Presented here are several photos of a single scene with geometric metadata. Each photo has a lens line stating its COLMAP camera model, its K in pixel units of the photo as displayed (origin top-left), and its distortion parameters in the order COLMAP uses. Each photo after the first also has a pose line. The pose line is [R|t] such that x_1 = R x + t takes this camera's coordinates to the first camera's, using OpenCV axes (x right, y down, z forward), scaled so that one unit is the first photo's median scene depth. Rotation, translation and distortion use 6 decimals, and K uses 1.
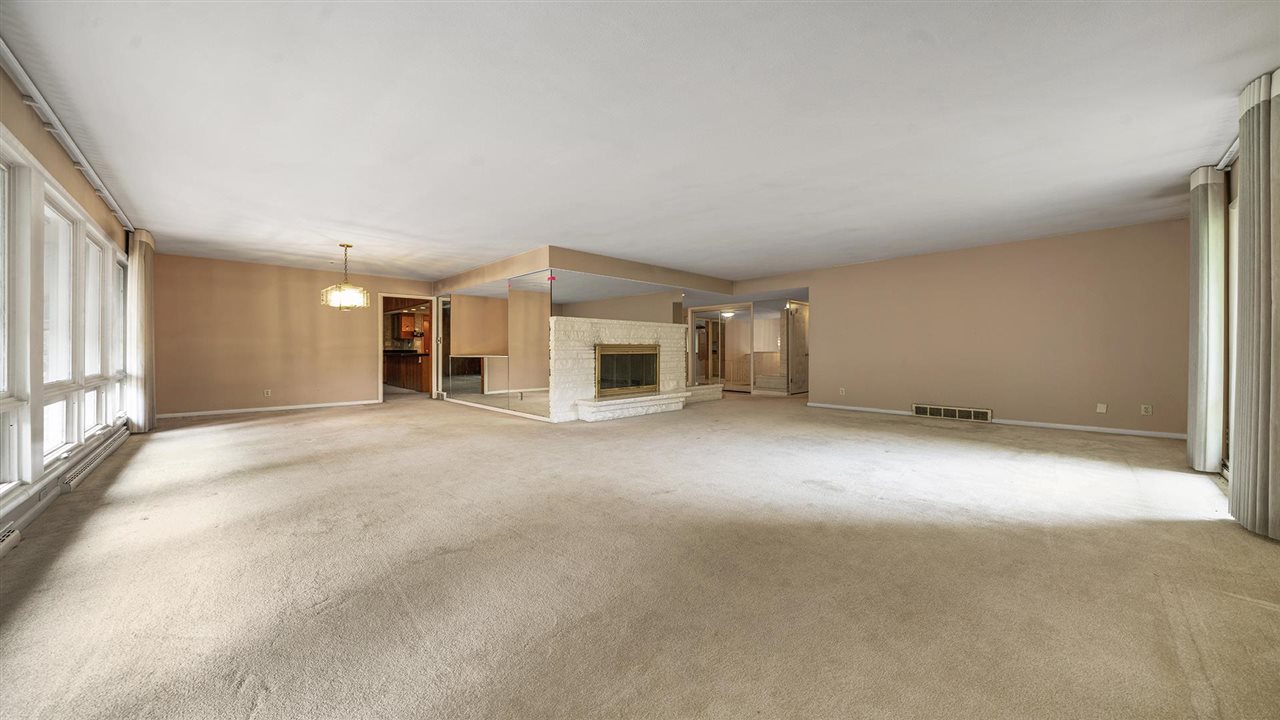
lens RADIAL K [[440.0, 0, 637.8], [0, 440.0, 355.6], [0, 0, 1]] dist [-0.002811, -0.000240]
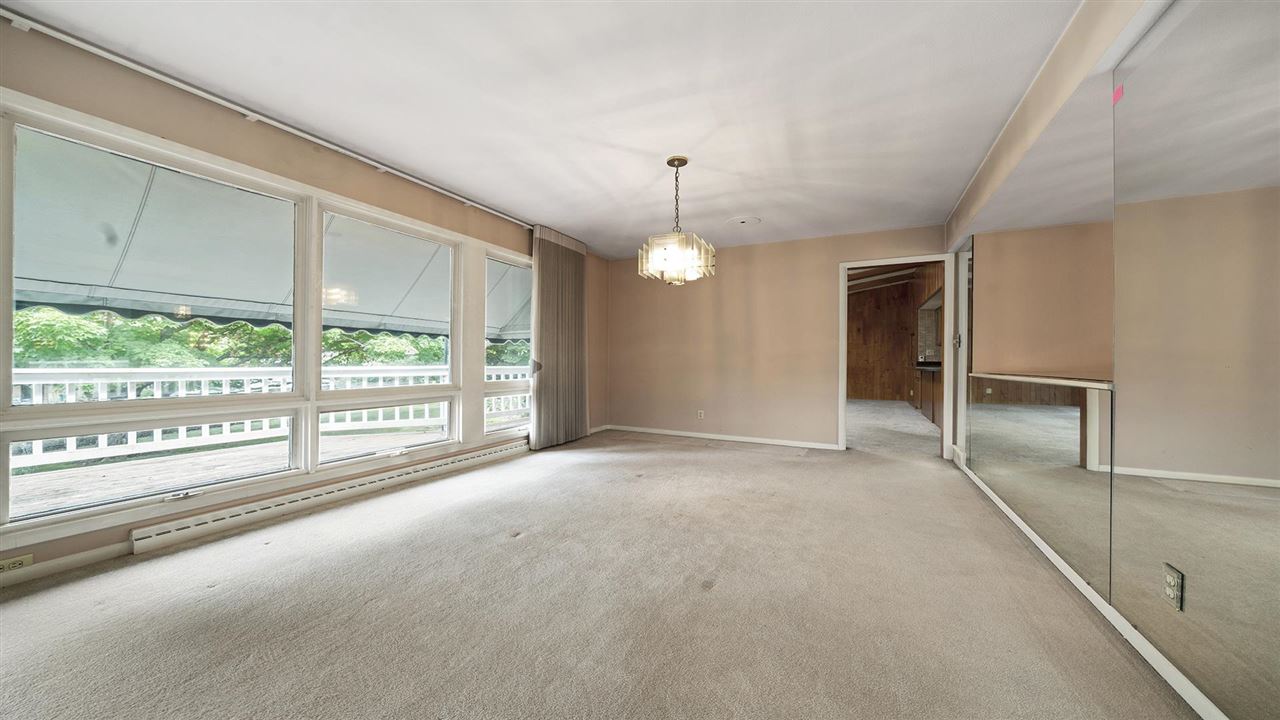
lens RADIAL K [[440.0, 0, 645.2], [0, 440.0, 356.5], [0, 0, 1]] dist [-0.002811, -0.000240]
pose [[0.340704, -0.002467, -0.940167, -0.159882], [-0.019372, 0.999766, -0.009643, -0.008912], [0.939971, 0.021498, 0.340576, 0.713490]]
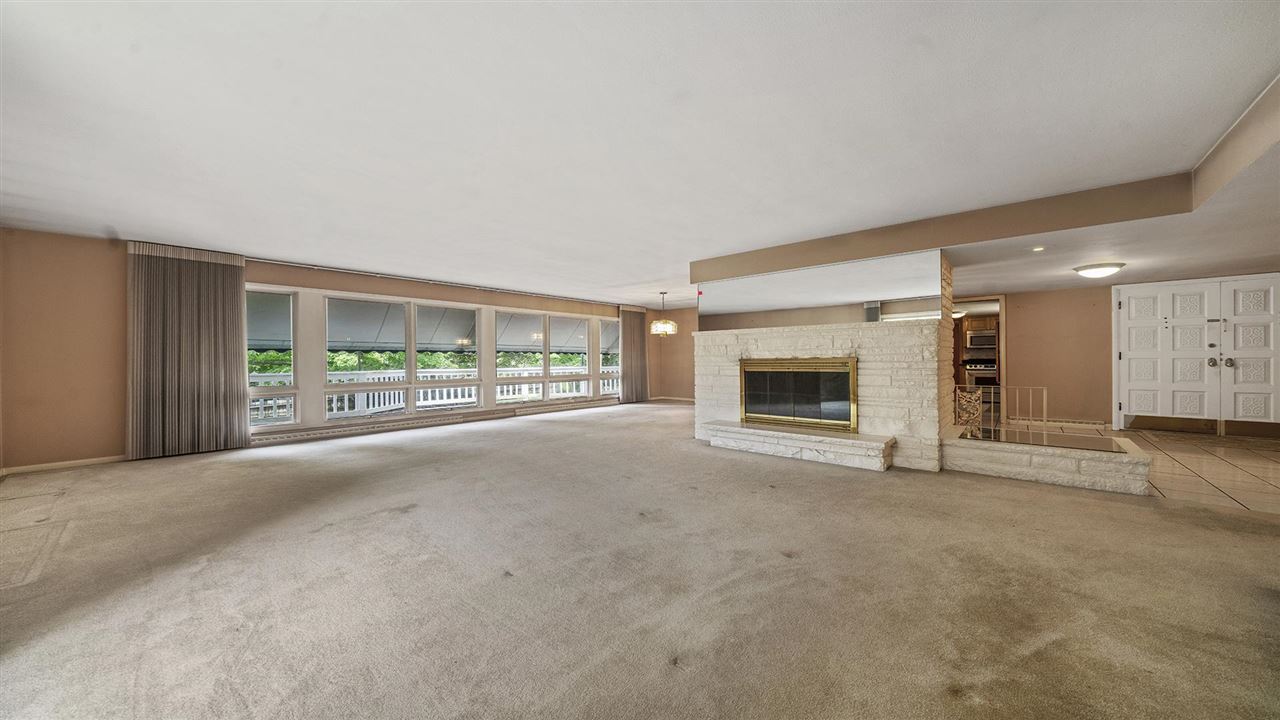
lens RADIAL K [[440.0, 0, 638.7], [0, 440.0, 359.3], [0, 0, 1]] dist [-0.002811, -0.000240]
pose [[0.076818, 0.003133, -0.997040, 0.727178], [-0.000660, 0.999995, 0.003092, -0.027285], [0.997045, 0.000421, 0.076820, 0.728476]]
